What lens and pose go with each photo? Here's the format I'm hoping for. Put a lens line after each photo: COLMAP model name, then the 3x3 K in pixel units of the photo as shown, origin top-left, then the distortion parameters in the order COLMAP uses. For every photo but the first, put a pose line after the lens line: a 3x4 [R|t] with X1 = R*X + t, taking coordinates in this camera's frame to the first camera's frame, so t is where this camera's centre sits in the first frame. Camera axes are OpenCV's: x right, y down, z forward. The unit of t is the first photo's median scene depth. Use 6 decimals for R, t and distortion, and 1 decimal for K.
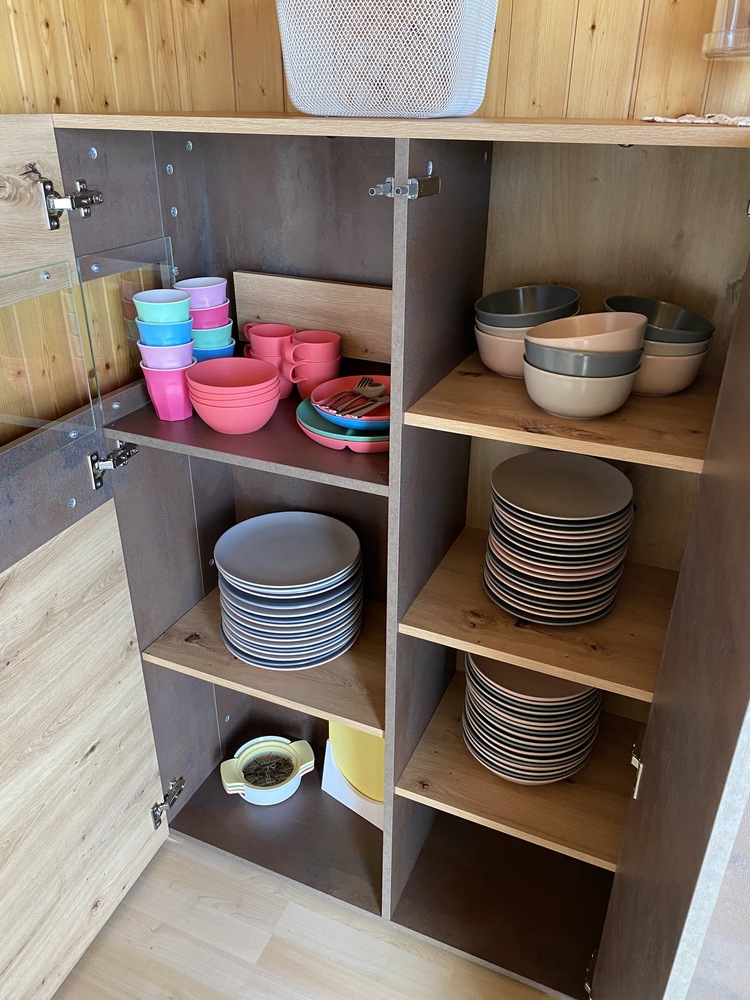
lens RADIAL K [[759.3, 0, 388.0], [0, 759.3, 492.4], [0, 0, 1]] dist [0.007201, -0.007303]
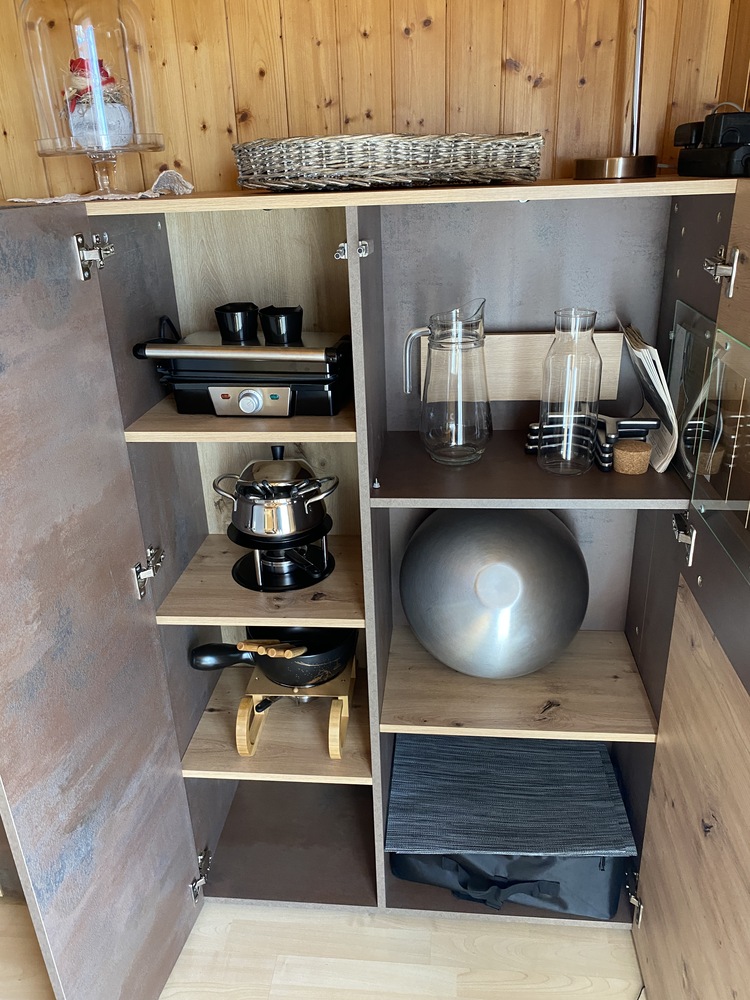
lens RADIAL K [[761.3, 0, 375.0], [0, 761.3, 500.0], [0, 0, 1]] dist [0.000060, -0.003181]
pose [[0.953033, -0.159347, 0.257558, 0.373935], [0.175583, 0.983604, -0.041165, 0.163614], [-0.246776, 0.084454, 0.965386, -0.338427]]
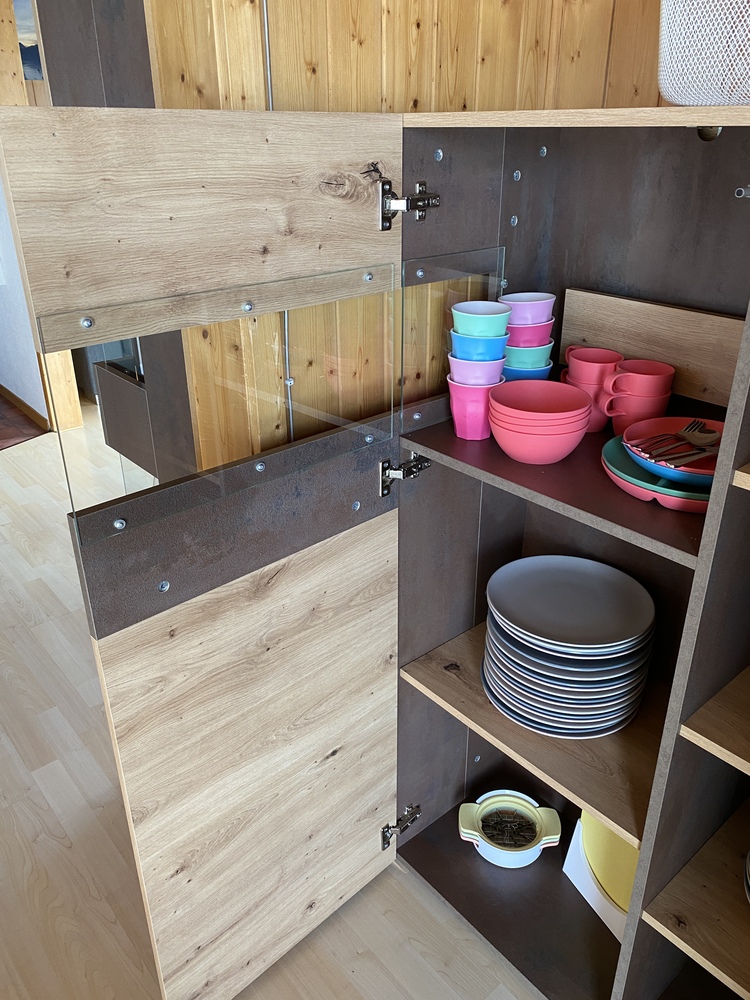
lens RADIAL K [[758.0, 0, 378.3], [0, 758.0, 496.4], [0, 0, 1]] dist [0.069371, -0.112968]
pose [[0.896705, 0.173314, -0.407286, 0.012781], [-0.186012, 0.982510, 0.008557, -0.011752], [0.401646, 0.068087, 0.913260, 0.096407]]
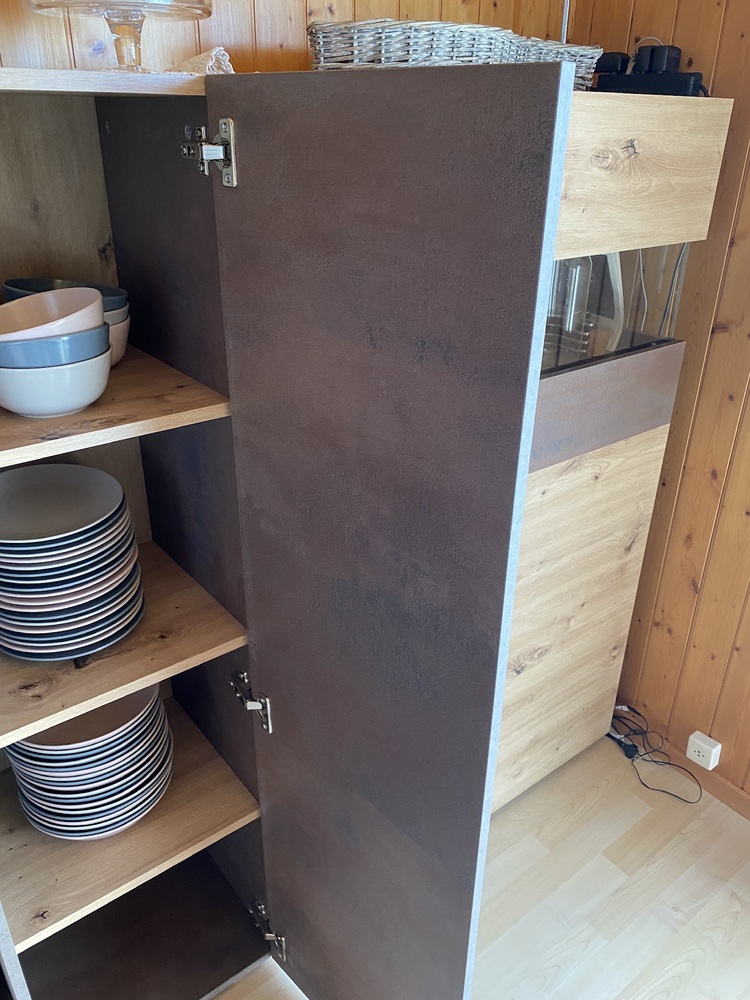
lens RADIAL K [[761.3, 0, 375.0], [0, 761.3, 500.0], [0, 0, 1]] dist [0.000060, -0.003181]
pose [[0.483292, -0.396975, 0.780282, -0.249878], [0.390252, 0.895520, 0.213889, -0.045964], [-0.783666, 0.201135, 0.587718, 0.173933]]
